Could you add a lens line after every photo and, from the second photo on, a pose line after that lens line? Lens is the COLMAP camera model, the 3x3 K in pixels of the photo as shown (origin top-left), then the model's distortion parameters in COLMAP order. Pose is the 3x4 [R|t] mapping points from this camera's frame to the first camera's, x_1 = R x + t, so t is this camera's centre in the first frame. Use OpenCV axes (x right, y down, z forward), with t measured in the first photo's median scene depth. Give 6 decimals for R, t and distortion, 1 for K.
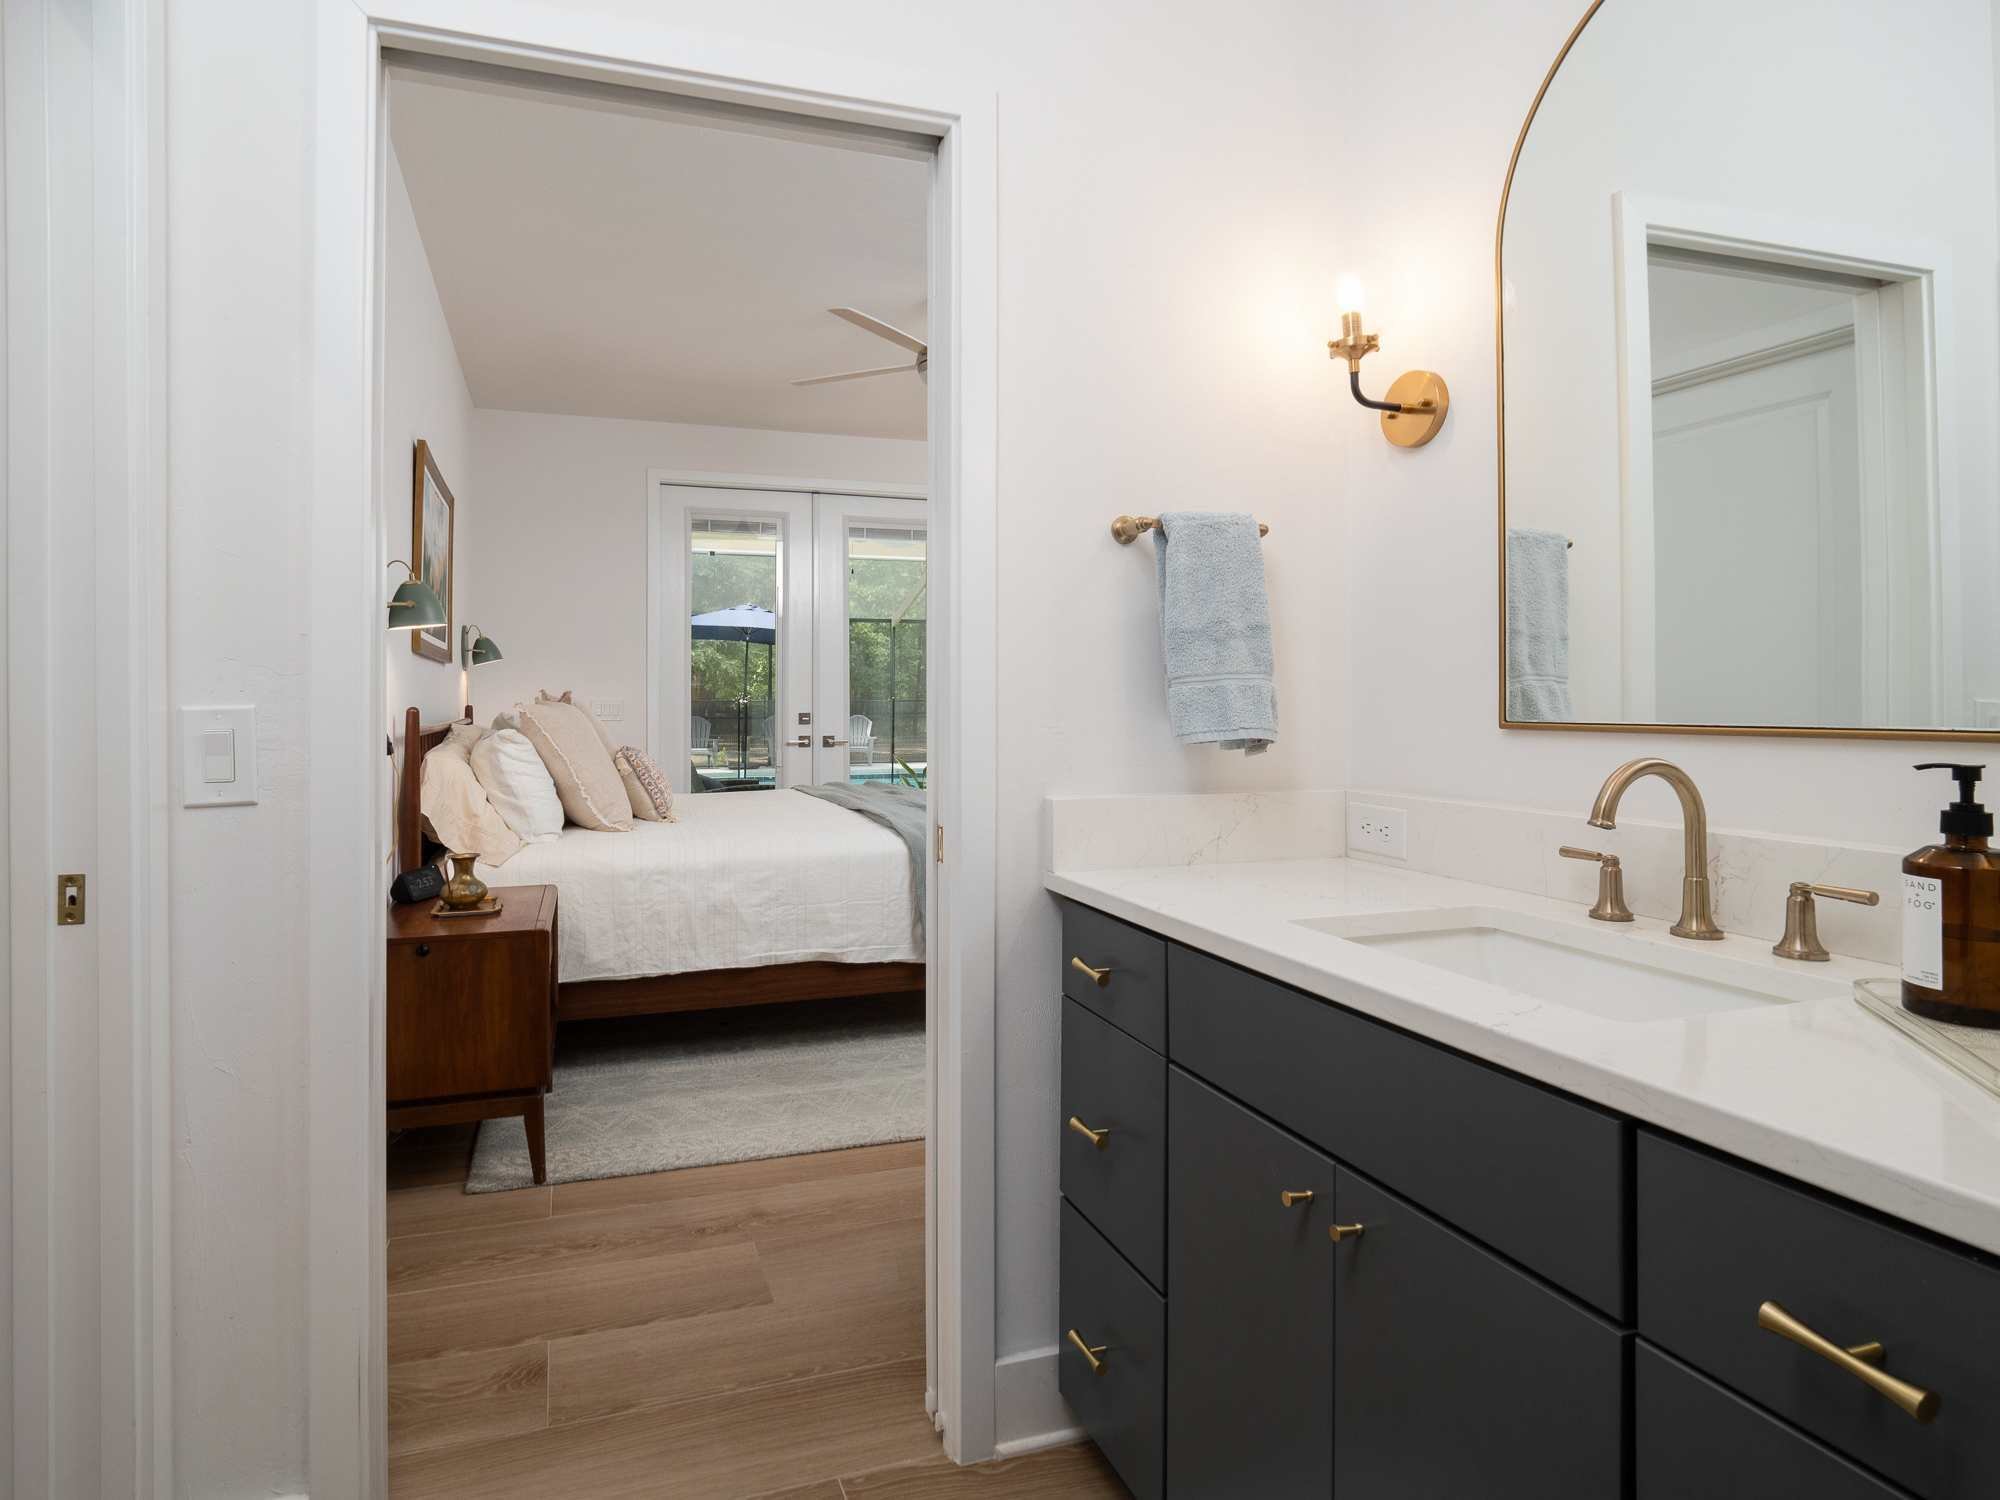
lens RADIAL K [[1415.5, 0, 794.6], [0, 1415.5, 673.1], [0, 0, 1]] dist [-0.002521, -0.003526]
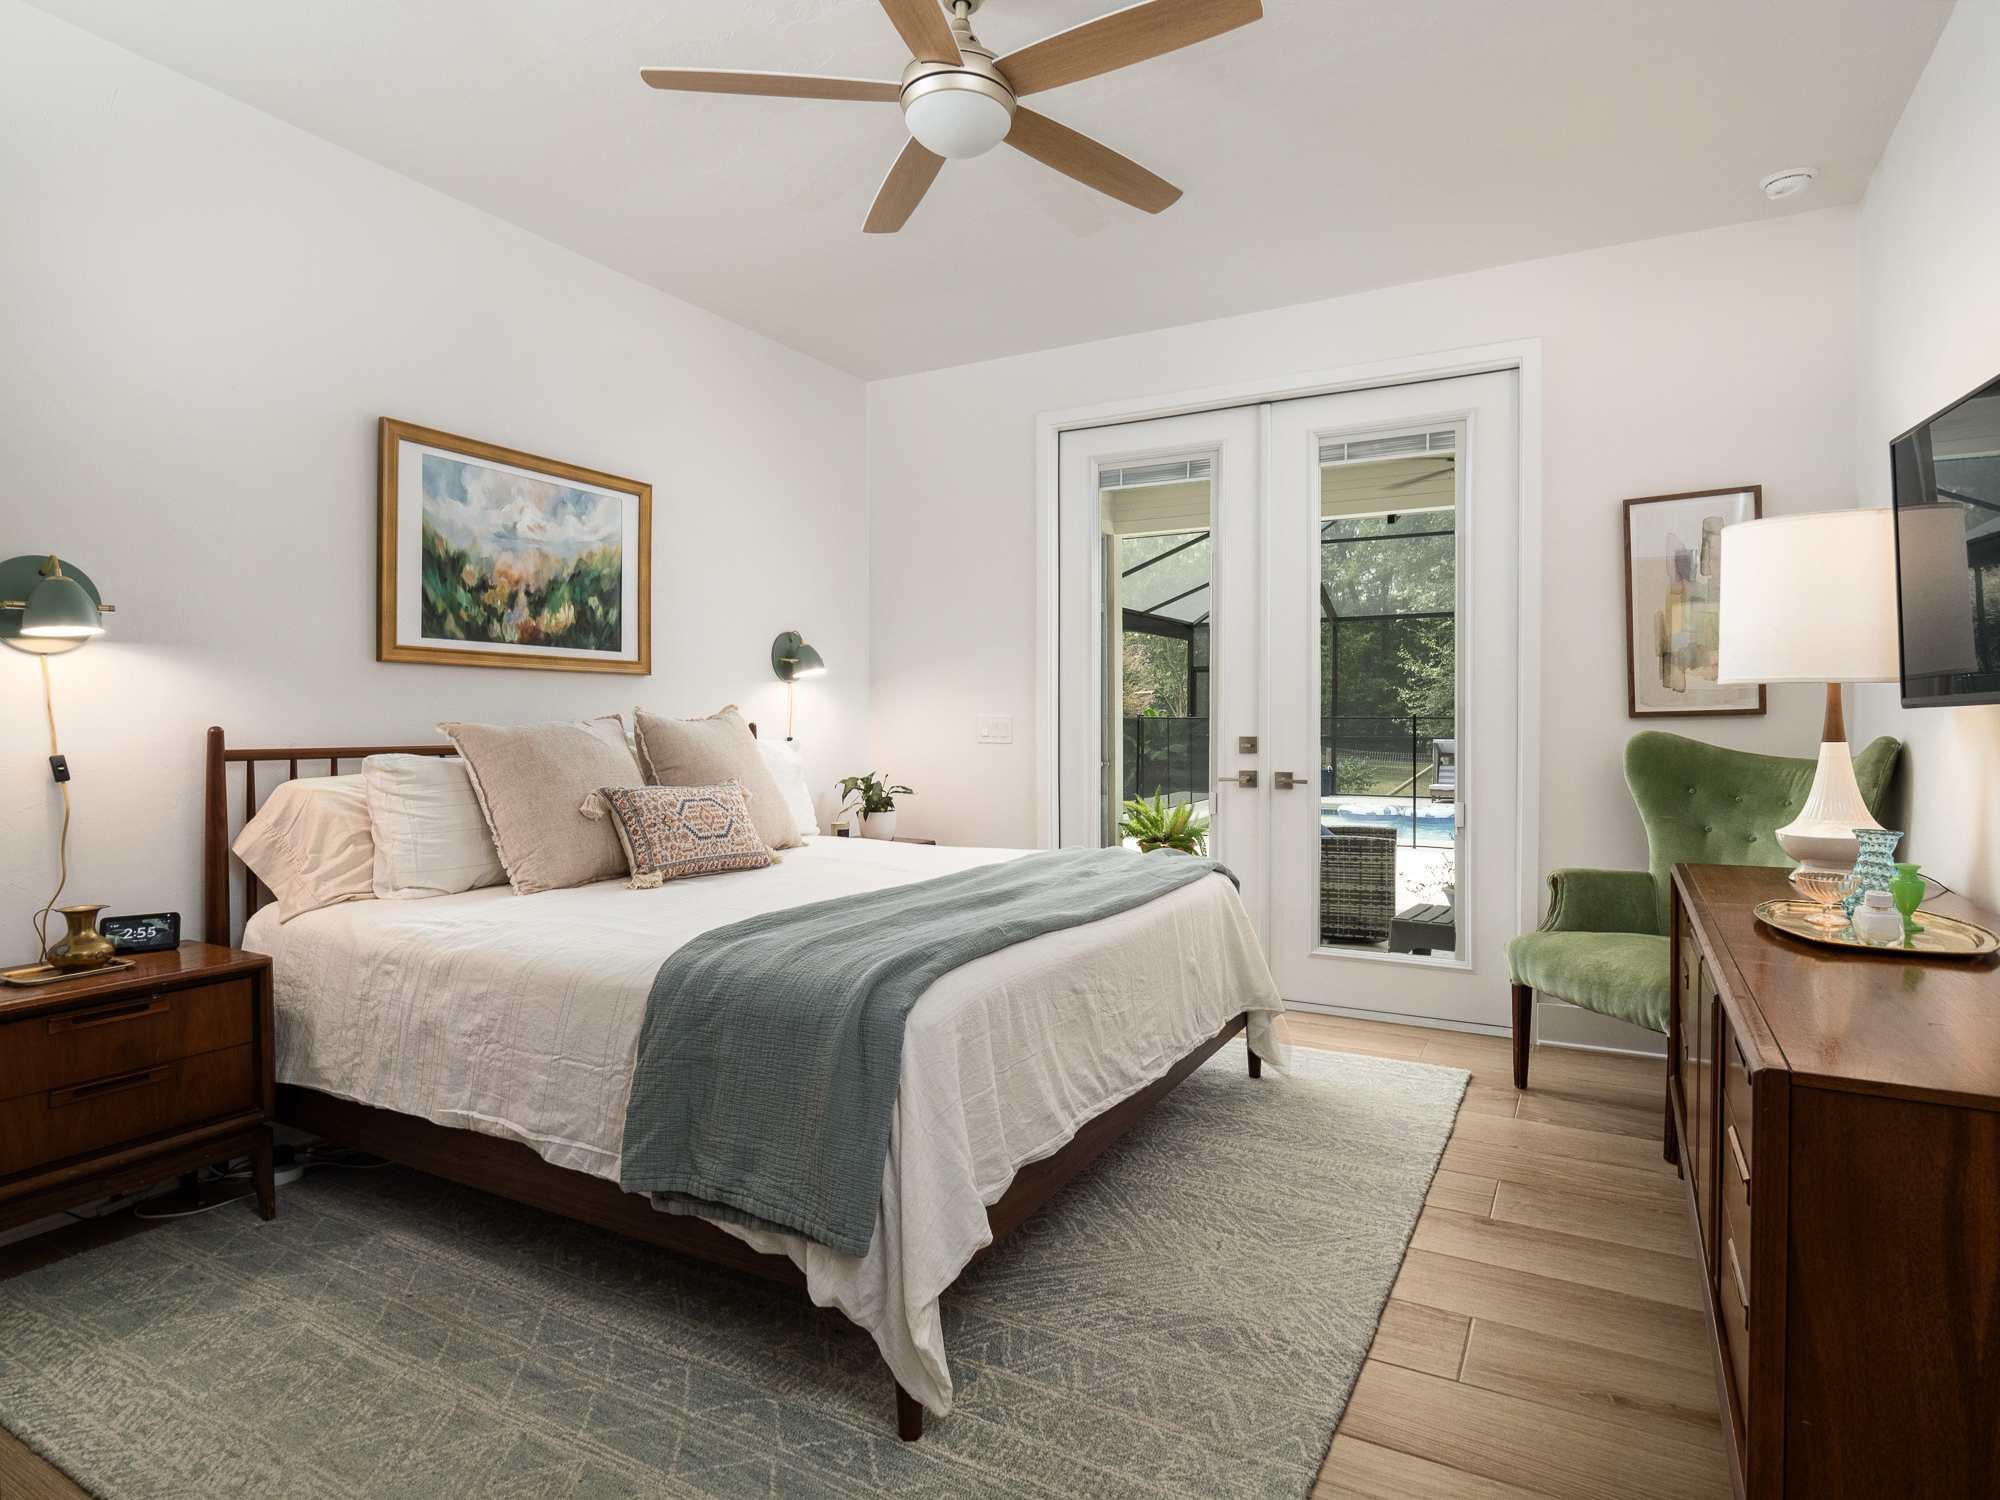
lens RADIAL K [[1179.4, 0, 996.7], [0, 1179.4, 715.0], [0, 0, 1]] dist [-0.002066, -0.000177]
pose [[0.643697, 0.006088, -0.765256, 0.359707], [0.012892, 0.999740, 0.018797, 0.005833], [0.765172, -0.021965, 0.643451, 0.549760]]
